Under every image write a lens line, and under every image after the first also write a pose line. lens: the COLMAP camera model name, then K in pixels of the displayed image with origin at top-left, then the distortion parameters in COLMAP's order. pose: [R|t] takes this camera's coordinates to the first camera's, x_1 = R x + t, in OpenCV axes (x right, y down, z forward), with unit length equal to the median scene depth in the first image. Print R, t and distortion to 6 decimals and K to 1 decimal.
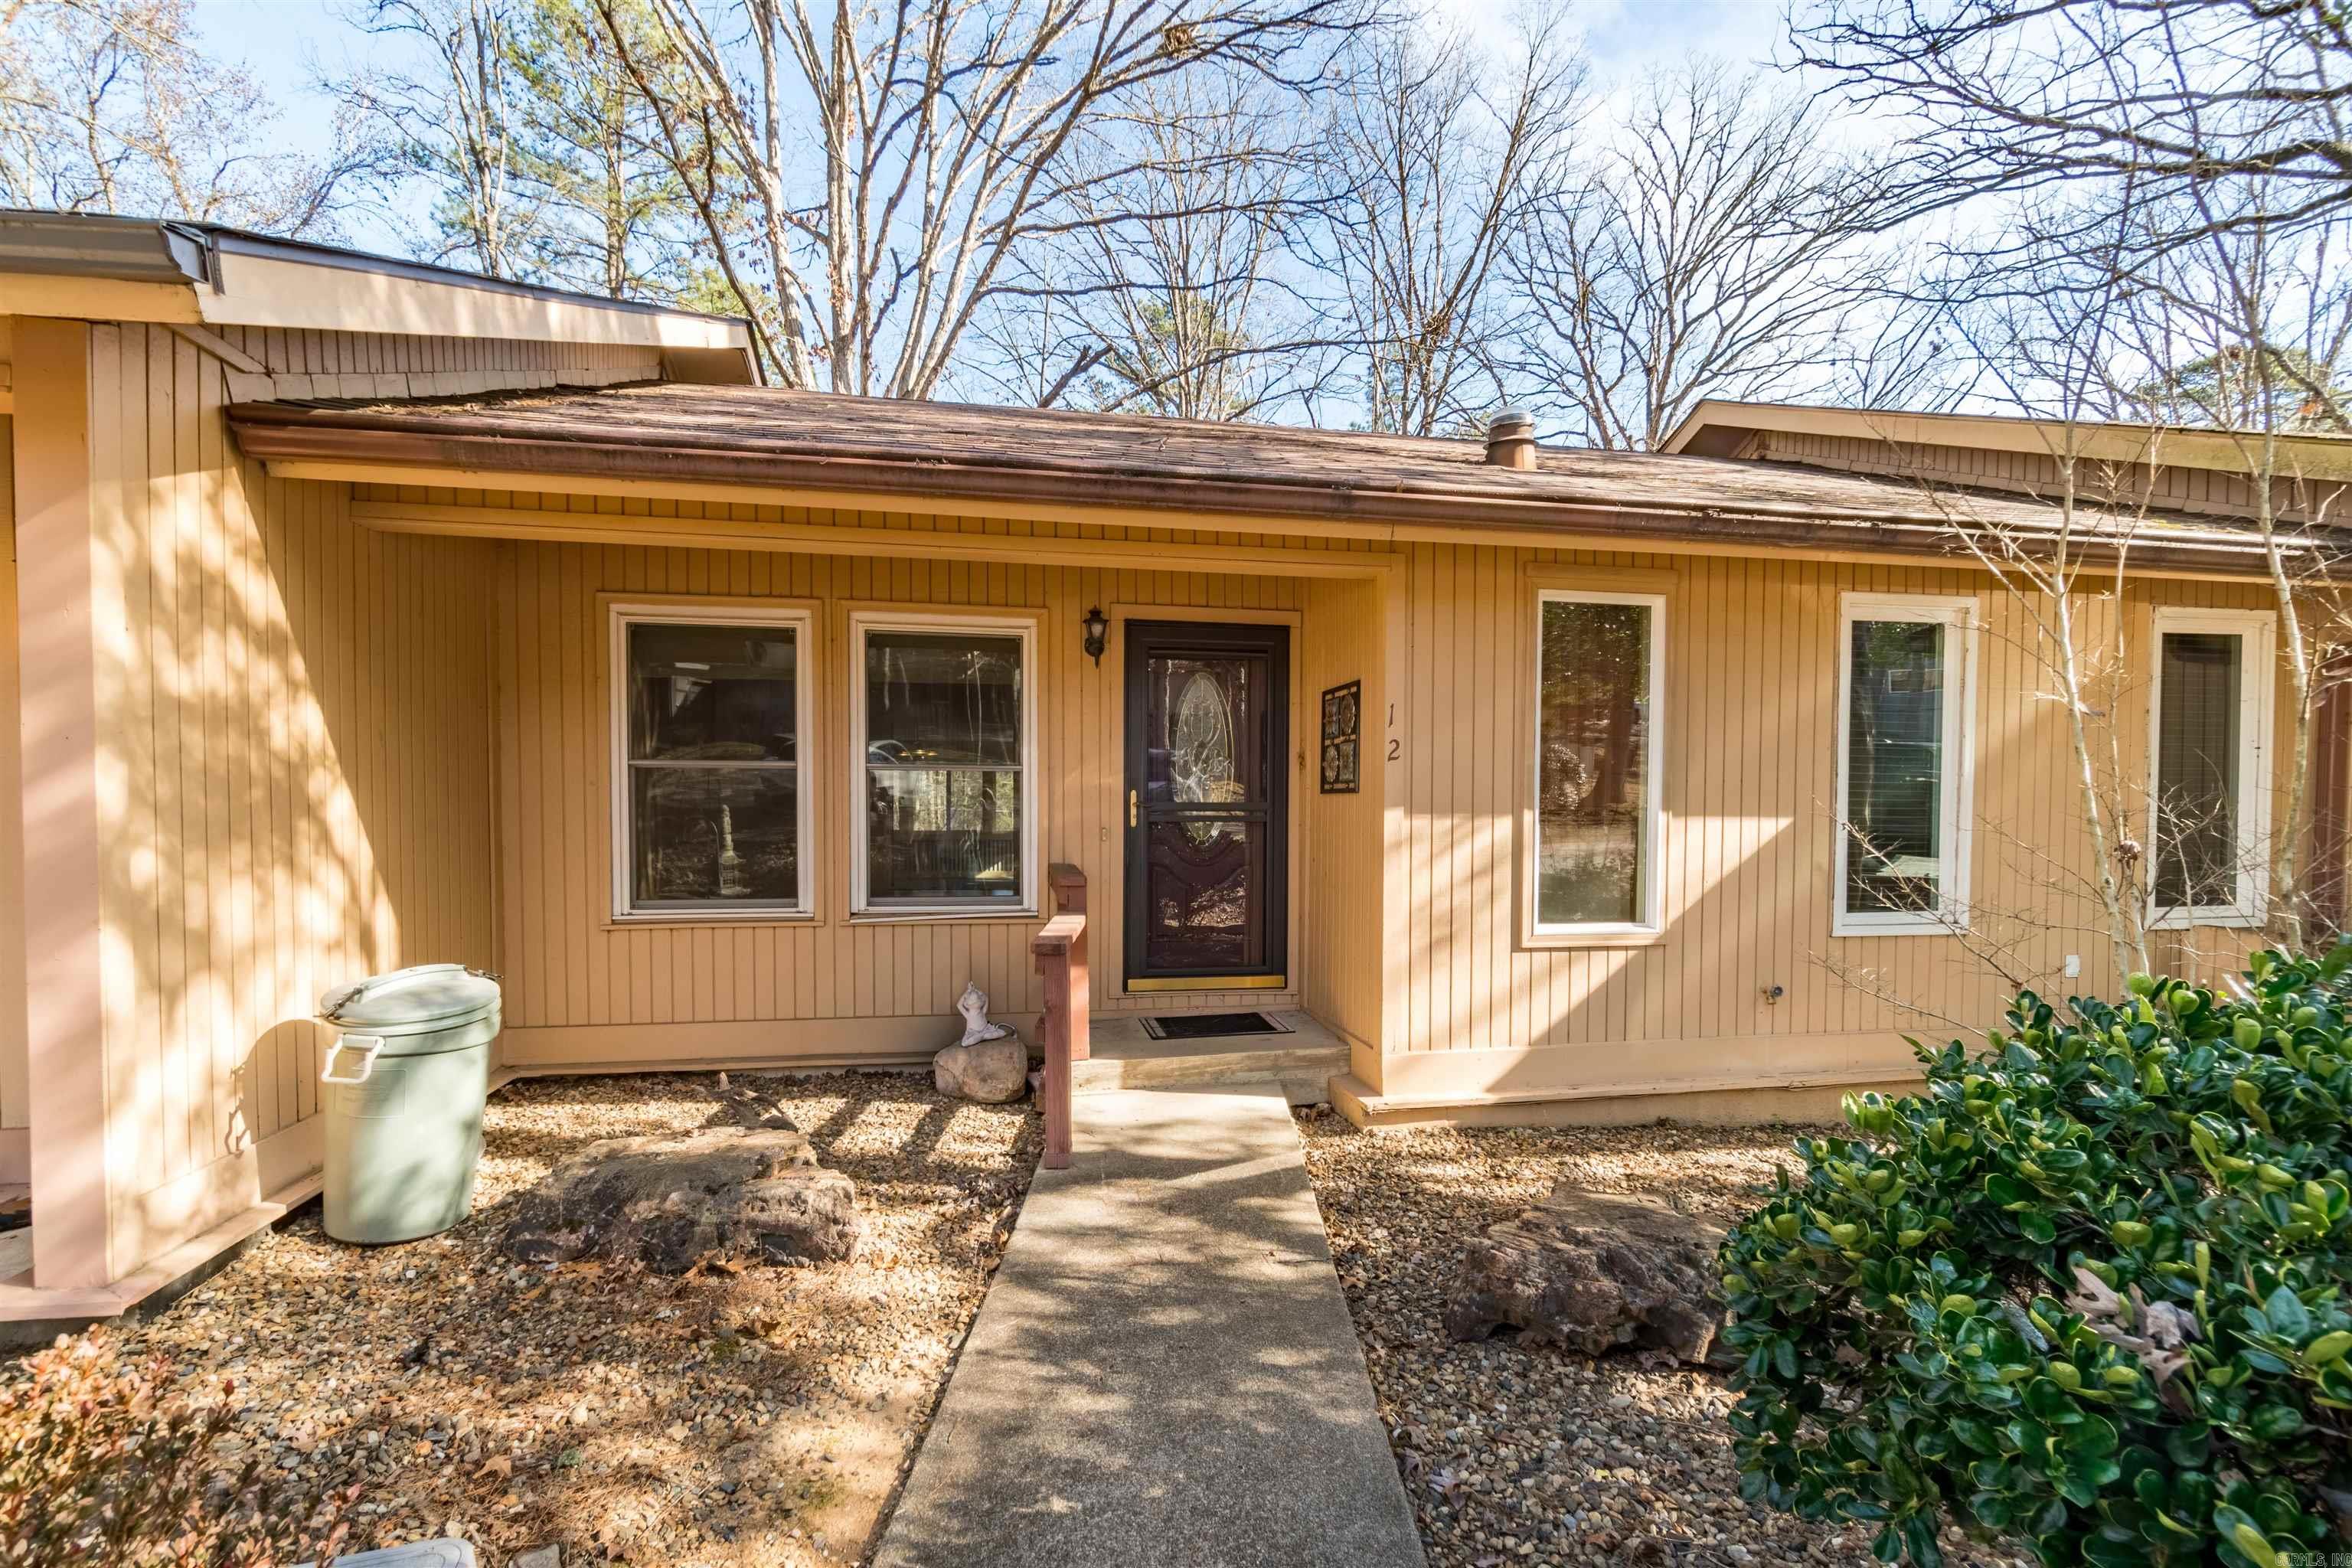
lens RADIAL K [[972.2, 0, 1170.4], [0, 972.2, 826.4], [0, 0, 1]] dist [0.001015, 0.000037]
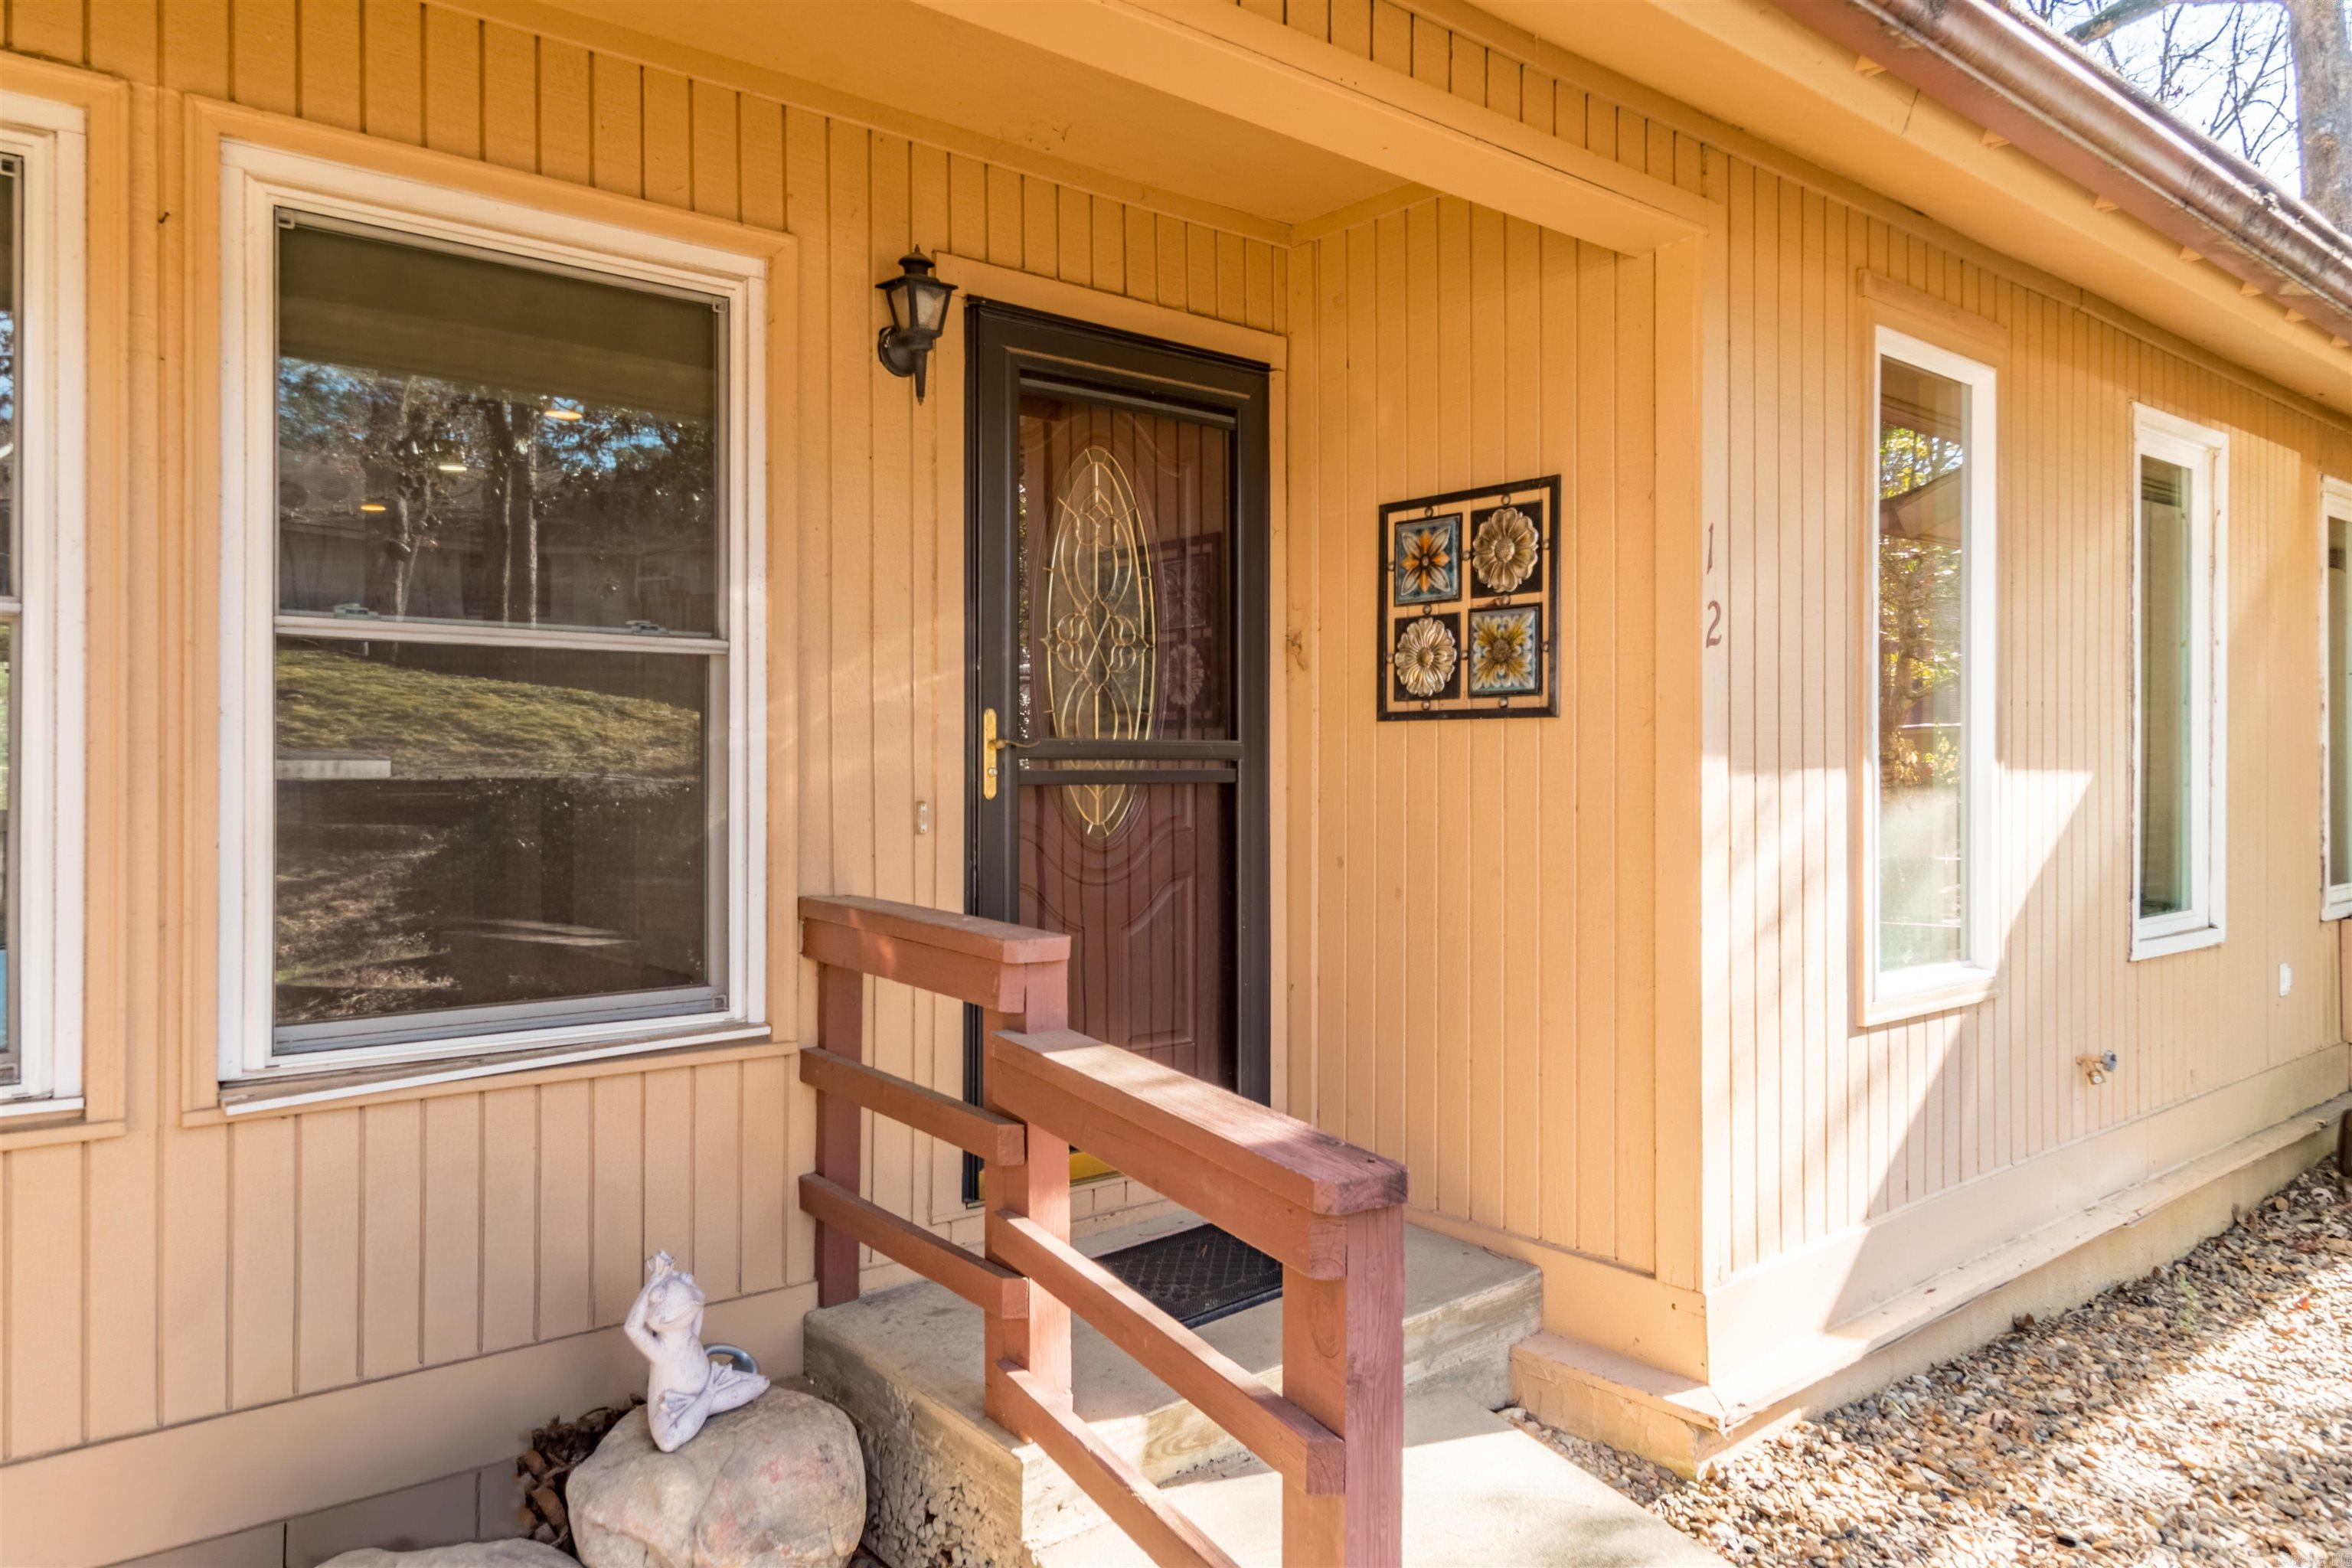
lens RADIAL K [[1543.3, 0, 1171.8], [0, 1543.3, 746.5], [0, 0, 1]] dist [-0.000955, 0.000272]
pose [[0.884988, -0.000045, 0.465615, -0.286212], [0.010309, 0.999757, -0.019497, -0.008165], [-0.465501, 0.022055, 0.884773, 0.401619]]
